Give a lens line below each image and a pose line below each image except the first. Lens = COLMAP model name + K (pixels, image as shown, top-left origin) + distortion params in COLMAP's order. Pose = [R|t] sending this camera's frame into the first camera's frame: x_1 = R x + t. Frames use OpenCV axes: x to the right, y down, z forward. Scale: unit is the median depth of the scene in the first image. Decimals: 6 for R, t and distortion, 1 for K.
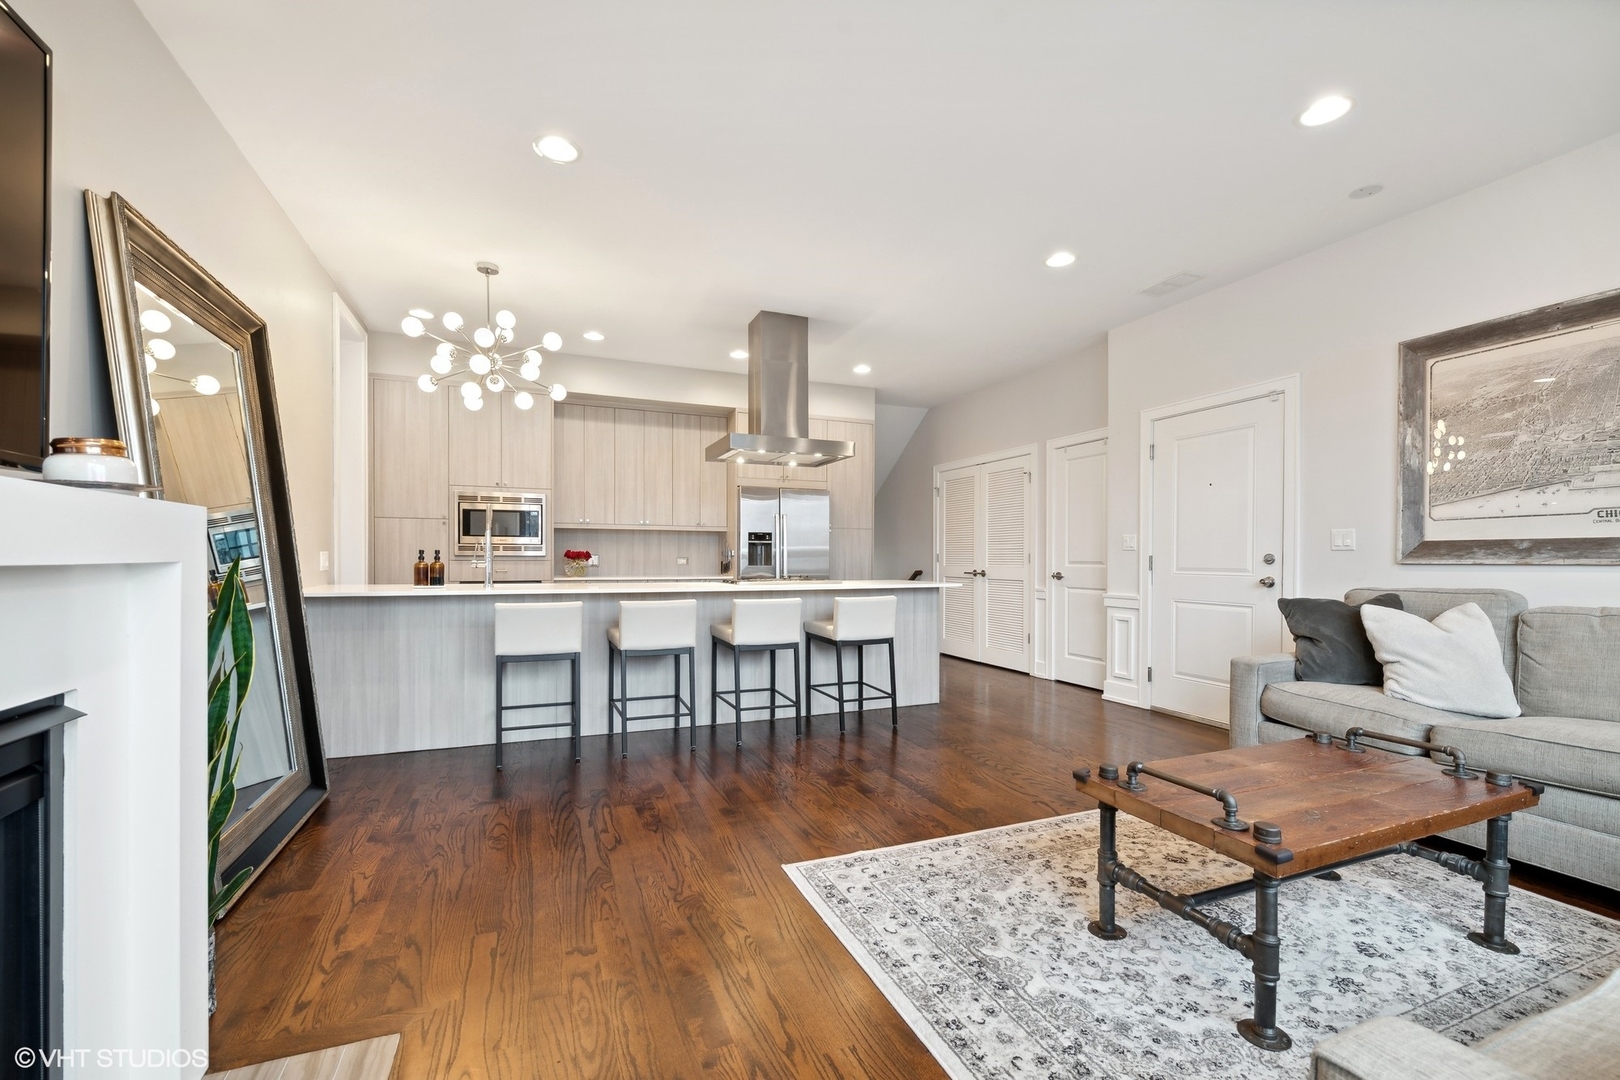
lens RADIAL K [[670.1, 0, 809.1], [0, 670.1, 552.1], [0, 0, 1]] dist [0.002766, -0.000512]
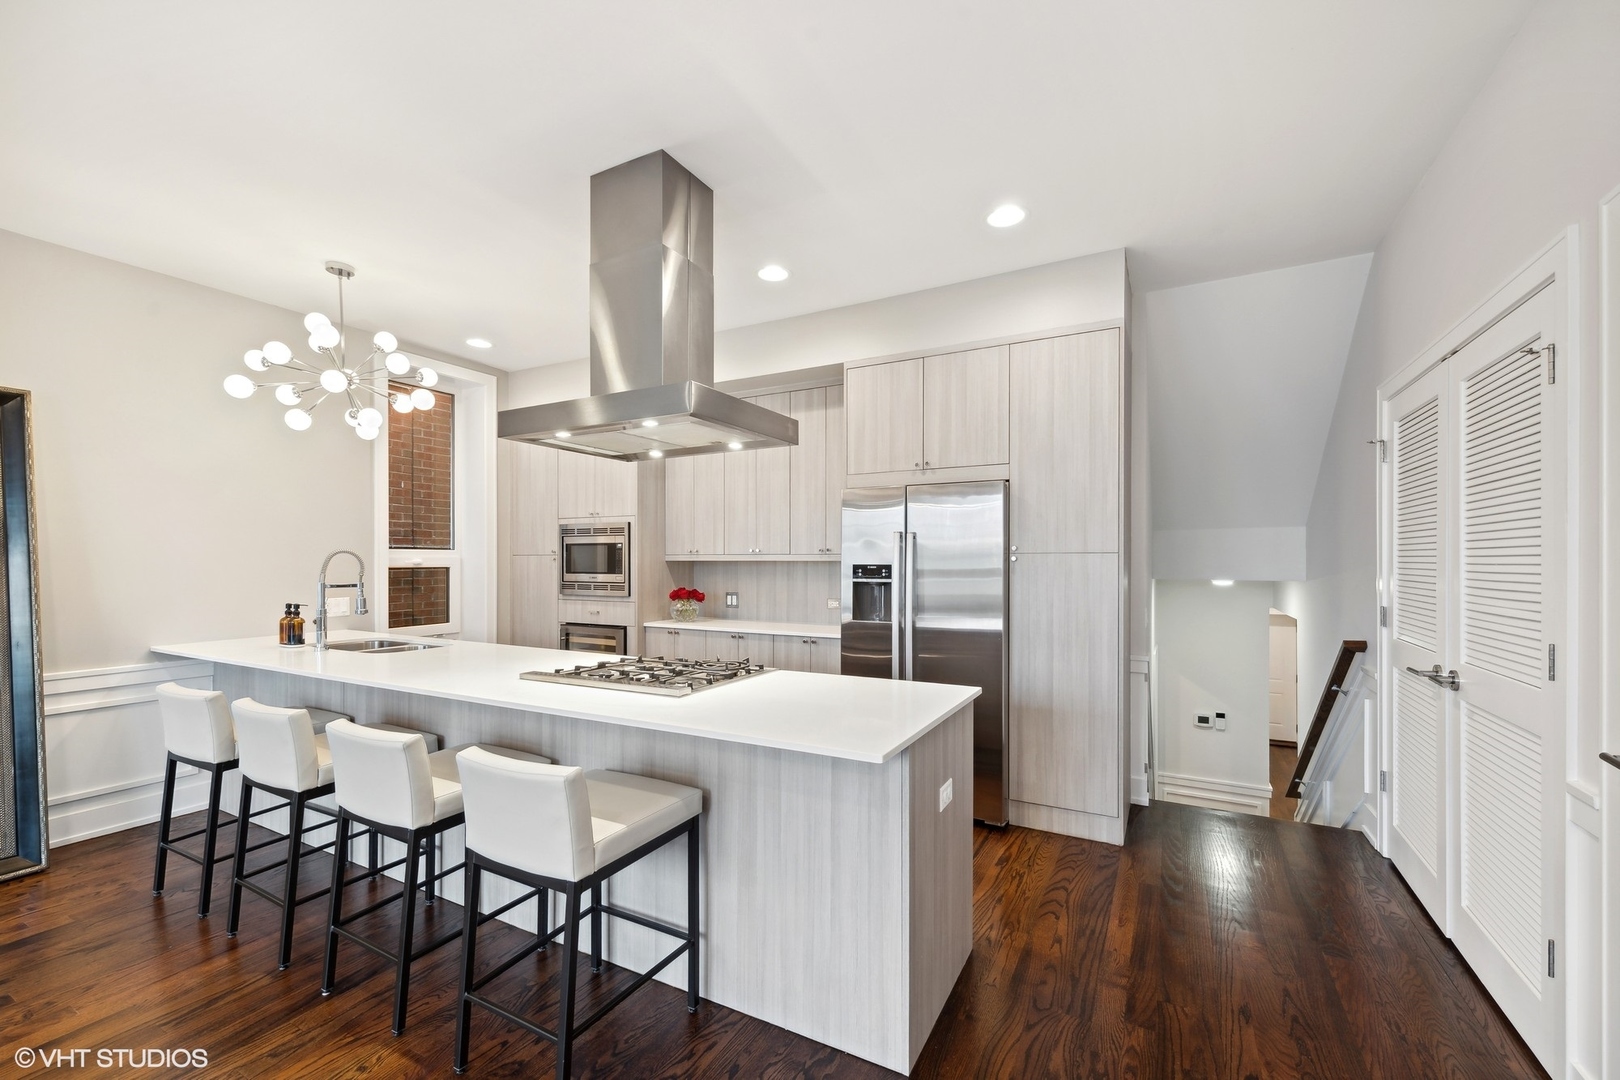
lens RADIAL K [[670.1, 0, 809.2], [0, 670.1, 550.6], [0, 0, 1]] dist [0.002766, -0.000512]
pose [[0.630461, -0.016875, -0.776037, 0.347866], [0.006805, 0.999845, -0.016214, -0.032692], [0.776191, 0.004941, 0.630479, 0.591837]]
